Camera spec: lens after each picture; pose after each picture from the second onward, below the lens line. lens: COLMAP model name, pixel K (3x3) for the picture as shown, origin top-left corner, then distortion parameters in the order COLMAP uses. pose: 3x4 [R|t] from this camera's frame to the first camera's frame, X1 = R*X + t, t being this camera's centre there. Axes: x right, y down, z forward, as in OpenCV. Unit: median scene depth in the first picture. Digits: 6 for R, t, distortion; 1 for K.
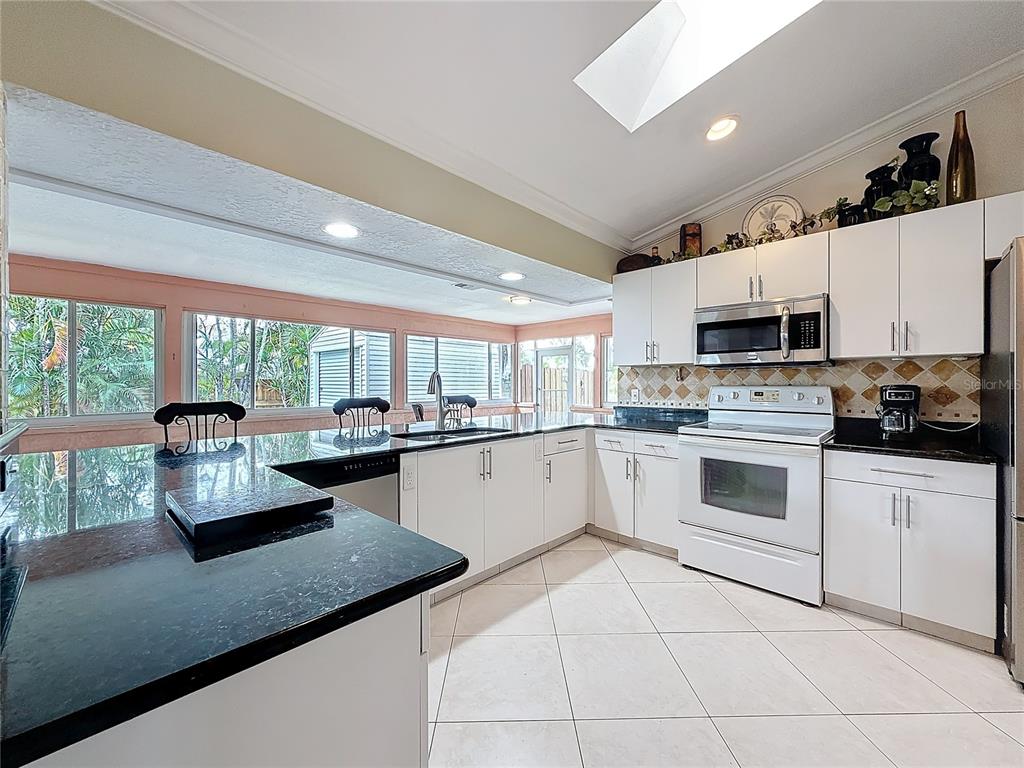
lens RADIAL K [[409.0, 0, 533.3], [0, 409.0, 384.9], [0, 0, 1]] dist [0.018923, -0.000017]
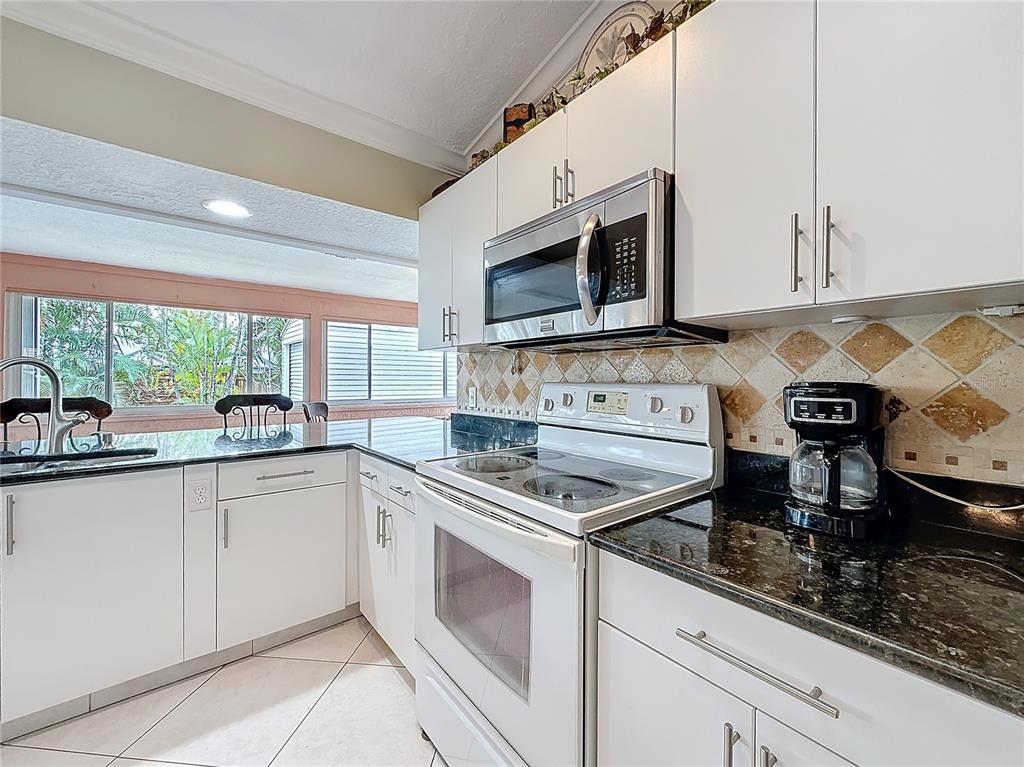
lens RADIAL K [[415.5, 0, 511.6], [0, 415.5, 379.6], [0, 0, 1]] dist [0.008768, 0.000247]
pose [[0.988922, 0.002794, -0.148410, 0.537713], [-0.002472, 0.999994, 0.002349, -0.002612], [0.148416, -0.001956, 0.988923, 0.473784]]
